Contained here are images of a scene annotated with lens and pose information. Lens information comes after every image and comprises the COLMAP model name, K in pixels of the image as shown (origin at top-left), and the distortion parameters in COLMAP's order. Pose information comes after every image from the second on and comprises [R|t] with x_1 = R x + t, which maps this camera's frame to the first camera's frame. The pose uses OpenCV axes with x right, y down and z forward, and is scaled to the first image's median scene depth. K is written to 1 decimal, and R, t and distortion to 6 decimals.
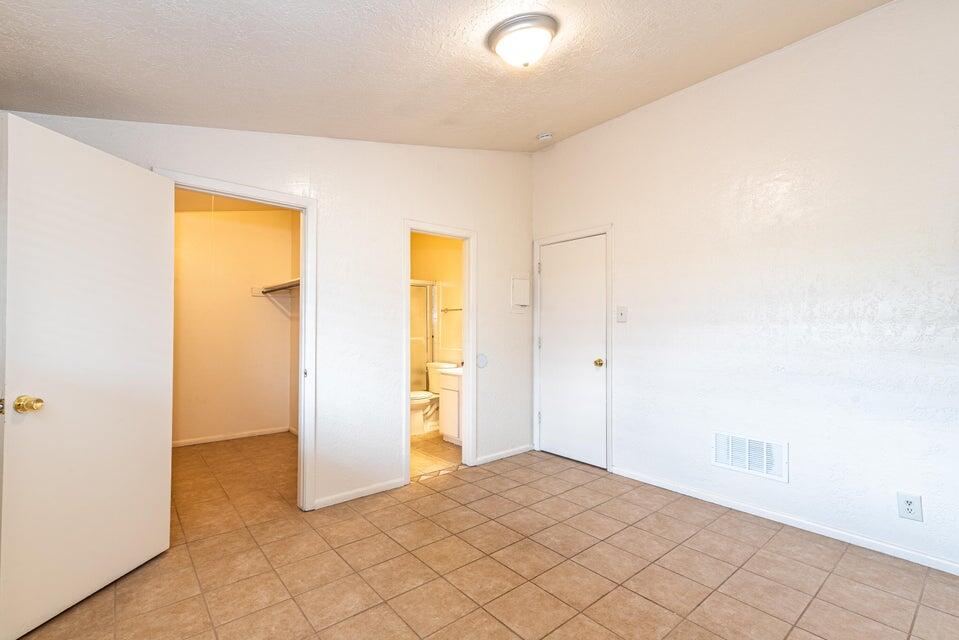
lens RADIAL K [[439.0, 0, 499.5], [0, 439.0, 320.9], [0, 0, 1]] dist [0.002760, 0.000080]
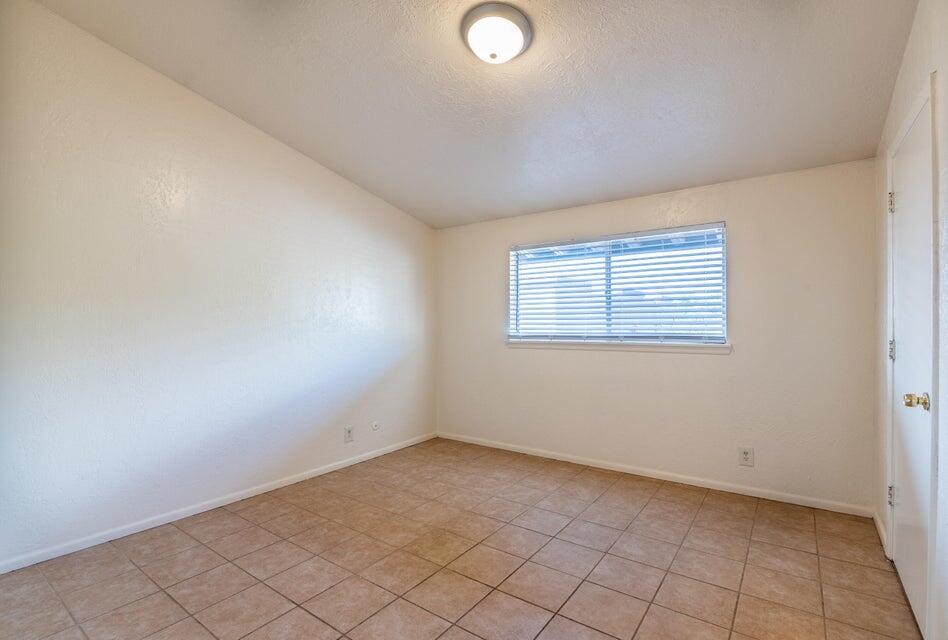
lens RADIAL K [[439.1, 0, 474.0], [0, 439.1, 320.0], [0, 0, 1]] dist [0.000100, 0.000016]
pose [[-0.978808, 0.003095, -0.204755, 0.316192], [0.007430, 0.999764, -0.020407, 0.028570], [0.204643, -0.021496, -0.978601, 2.004992]]
